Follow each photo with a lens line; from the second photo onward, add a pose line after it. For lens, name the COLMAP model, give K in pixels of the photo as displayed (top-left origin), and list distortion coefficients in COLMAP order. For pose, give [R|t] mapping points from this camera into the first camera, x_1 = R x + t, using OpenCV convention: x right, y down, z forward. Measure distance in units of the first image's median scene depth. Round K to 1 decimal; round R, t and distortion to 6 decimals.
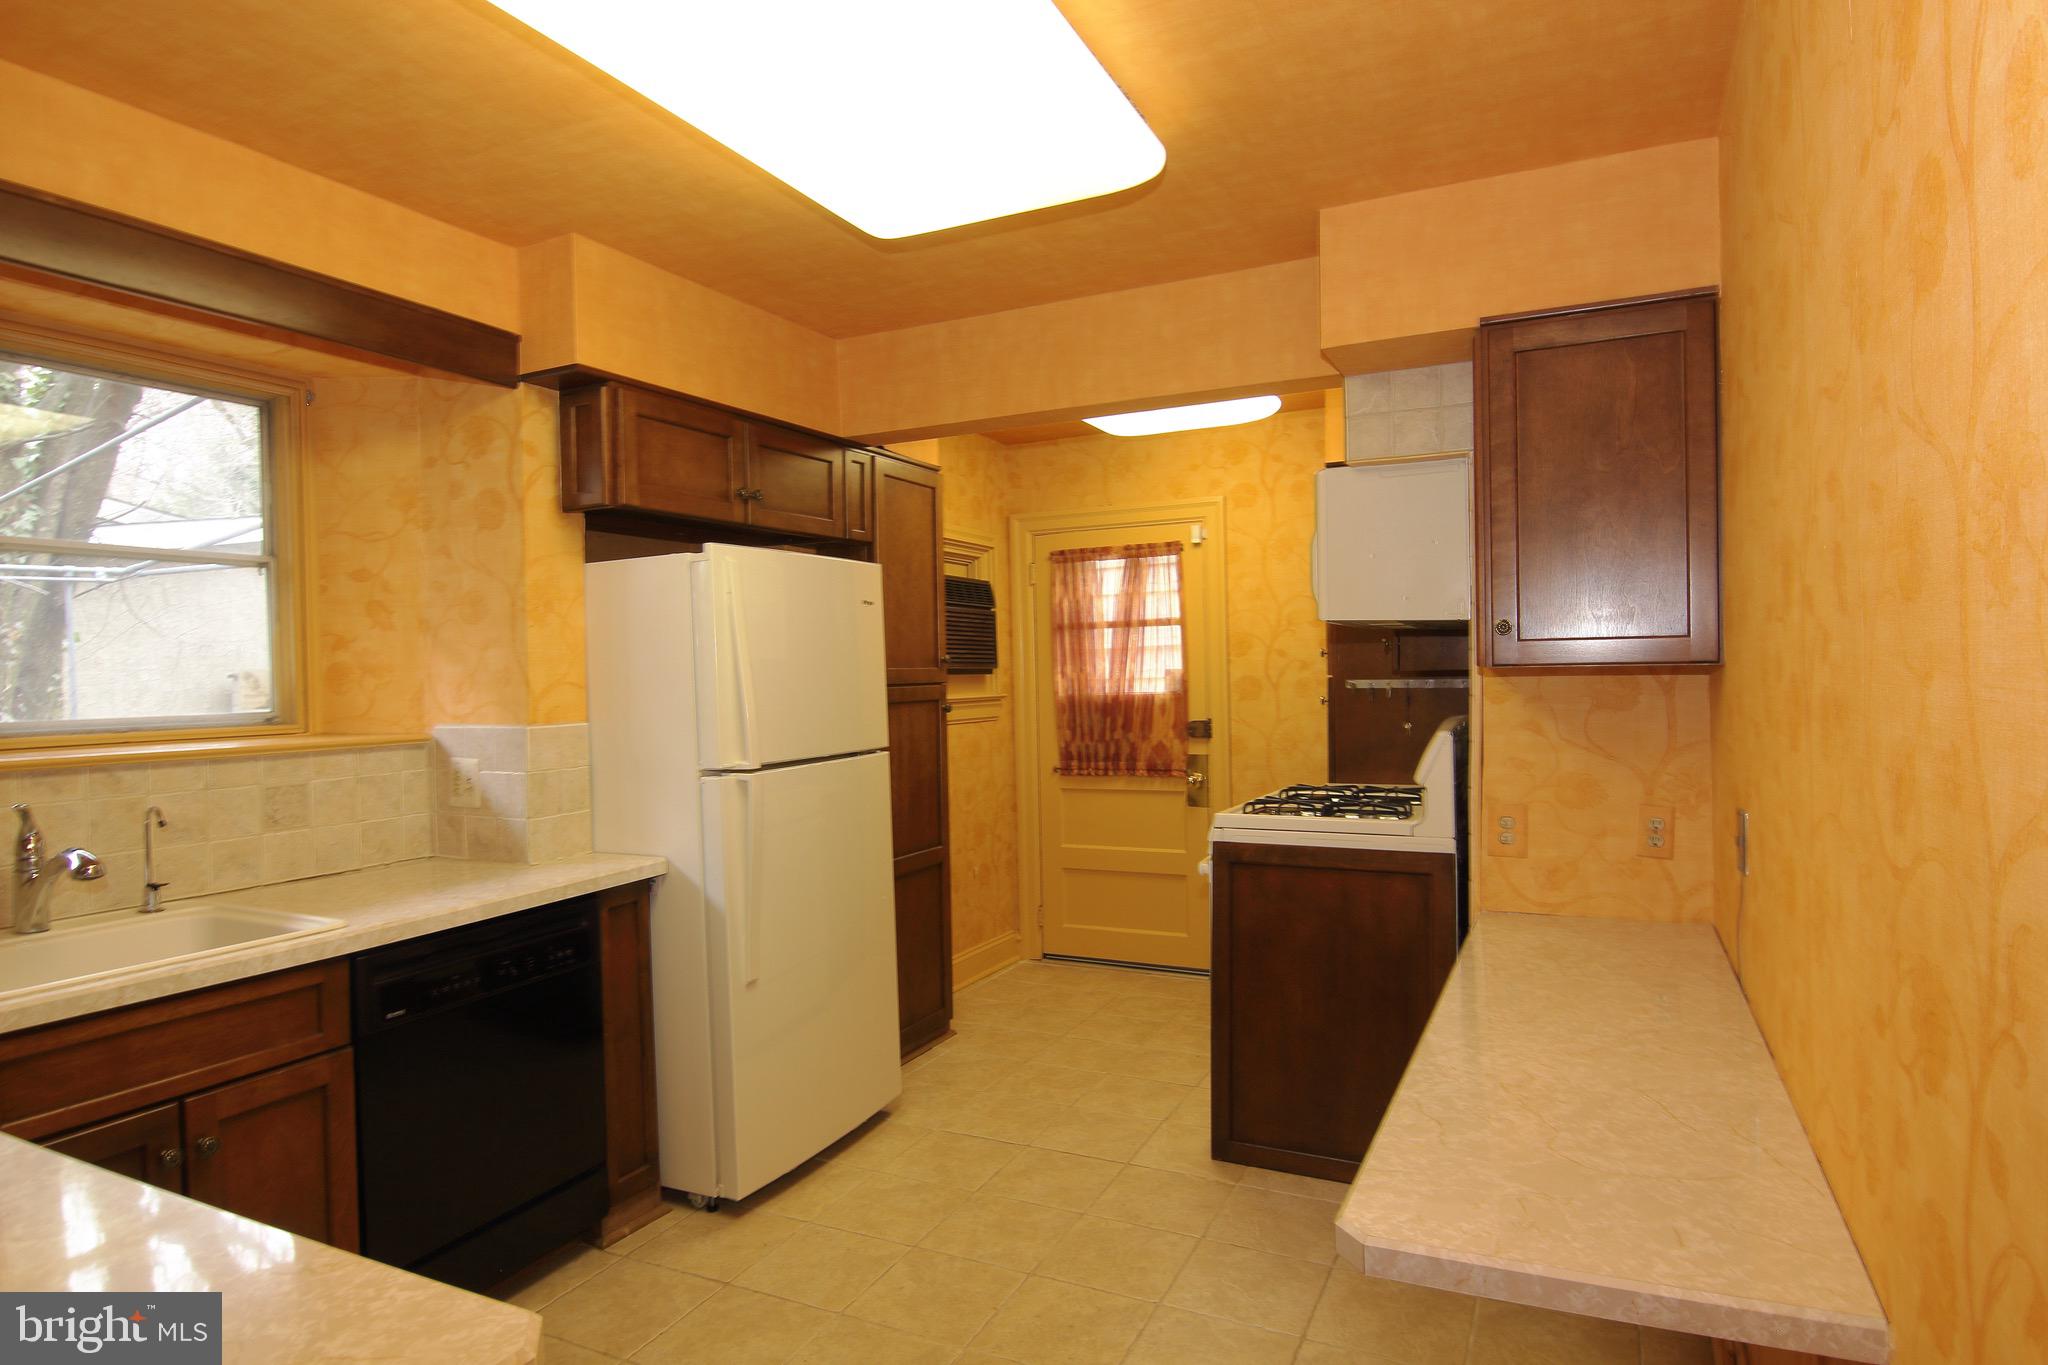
lens RADIAL K [[1160.0, 0, 1024.0], [0, 1160.0, 682.5], [0, 0, 1]] dist [-0.000051, -0.000969]
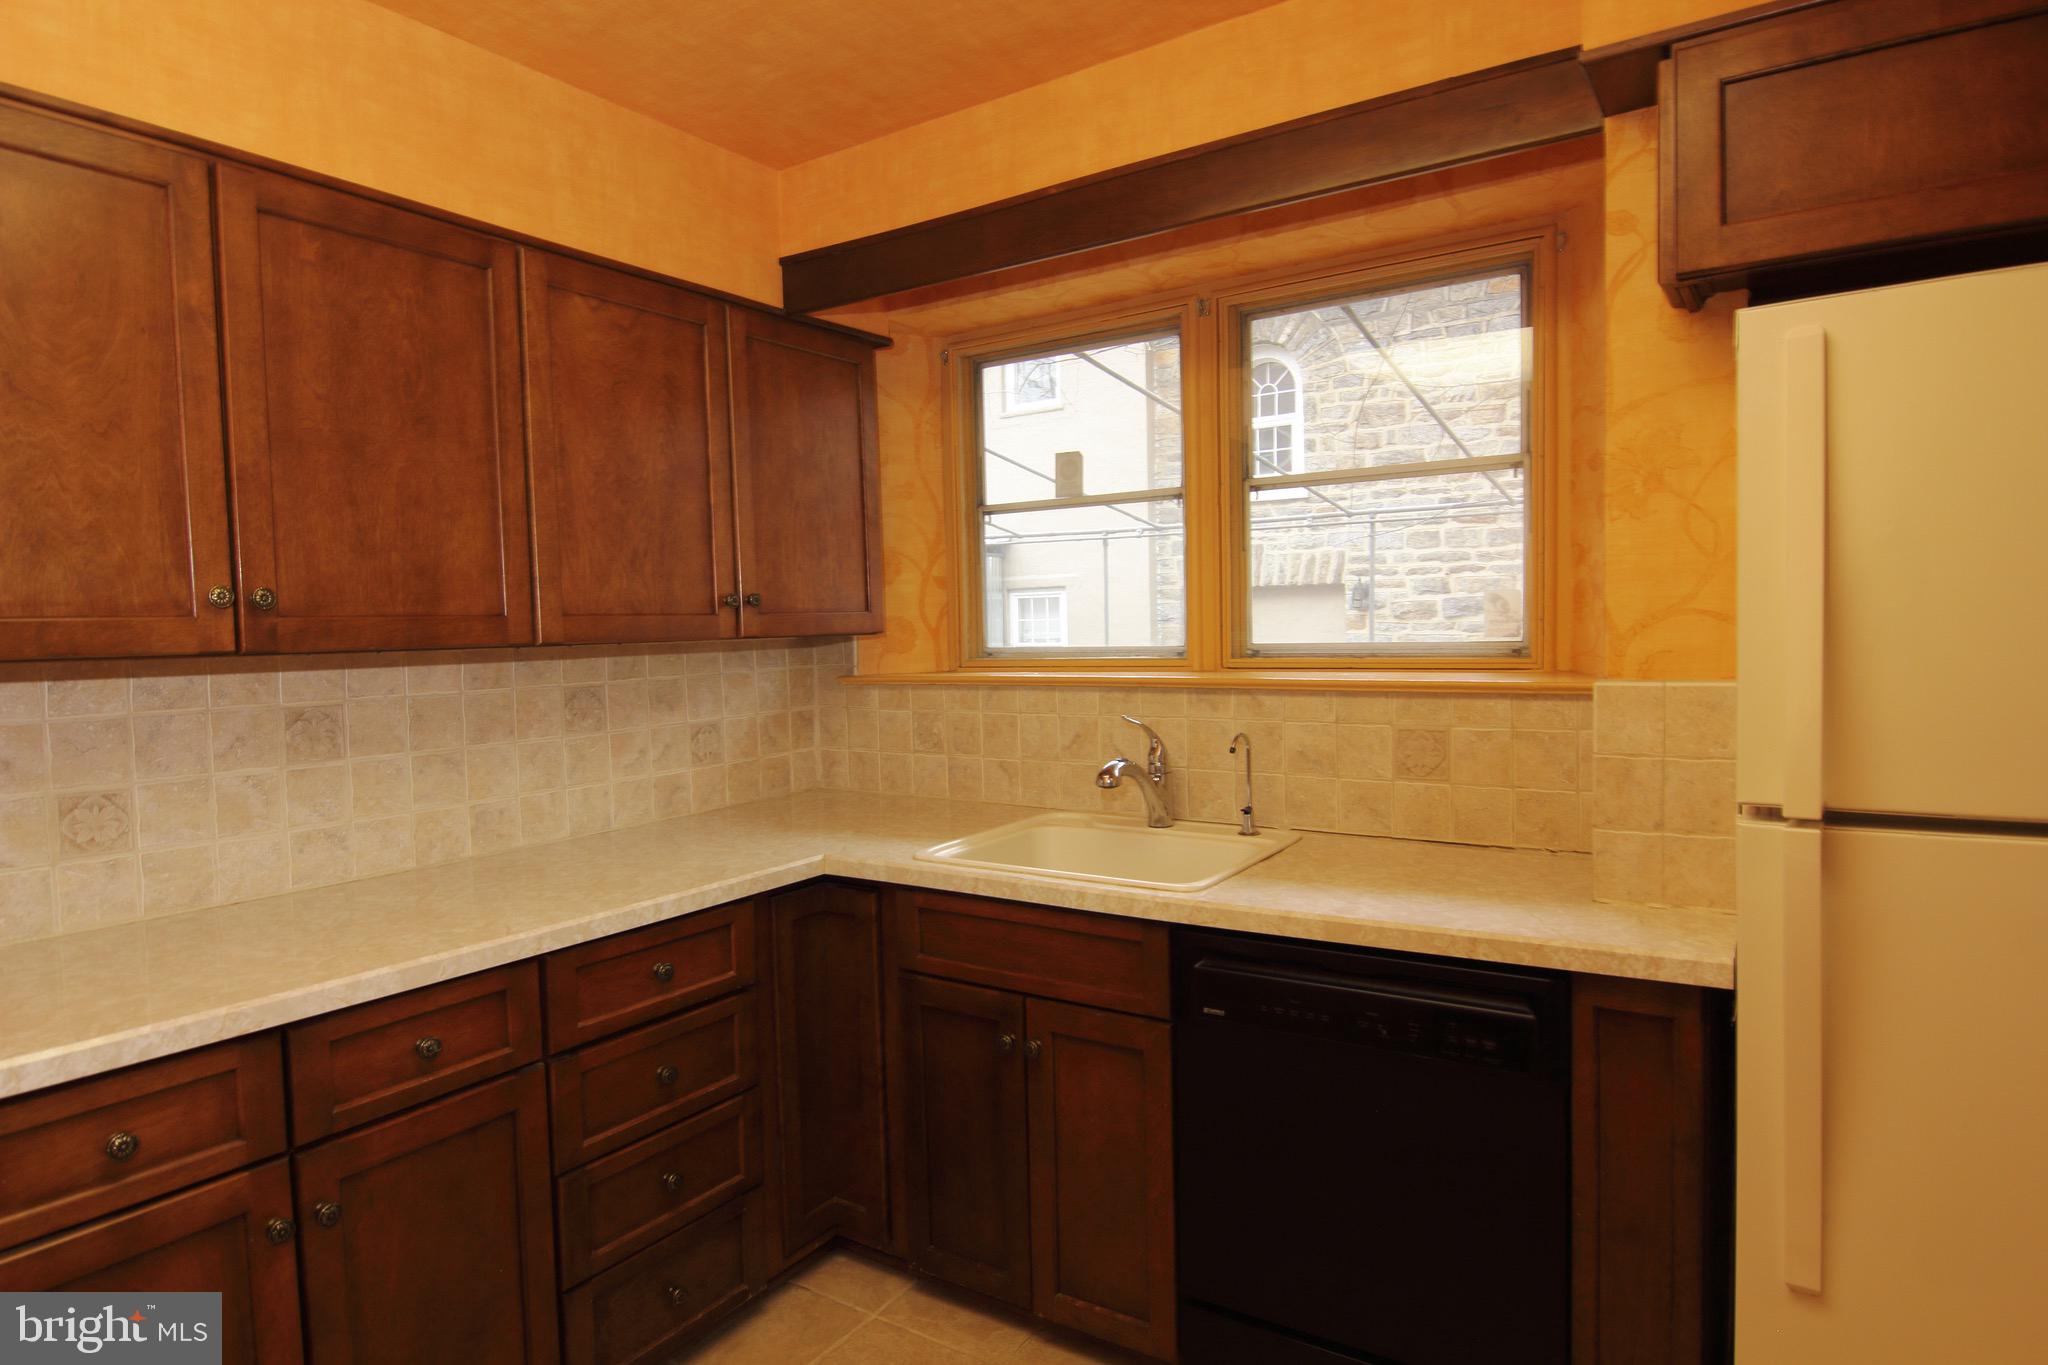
lens RADIAL K [[1160.0, 0, 1024.0], [0, 1160.0, 682.5], [0, 0, 1]] dist [-0.000051, -0.000969]
pose [[-0.125703, 0.074159, -0.989292, 0.244784], [0.014027, 0.997235, 0.072972, -0.012086], [0.991969, -0.004704, -0.126396, 0.826708]]
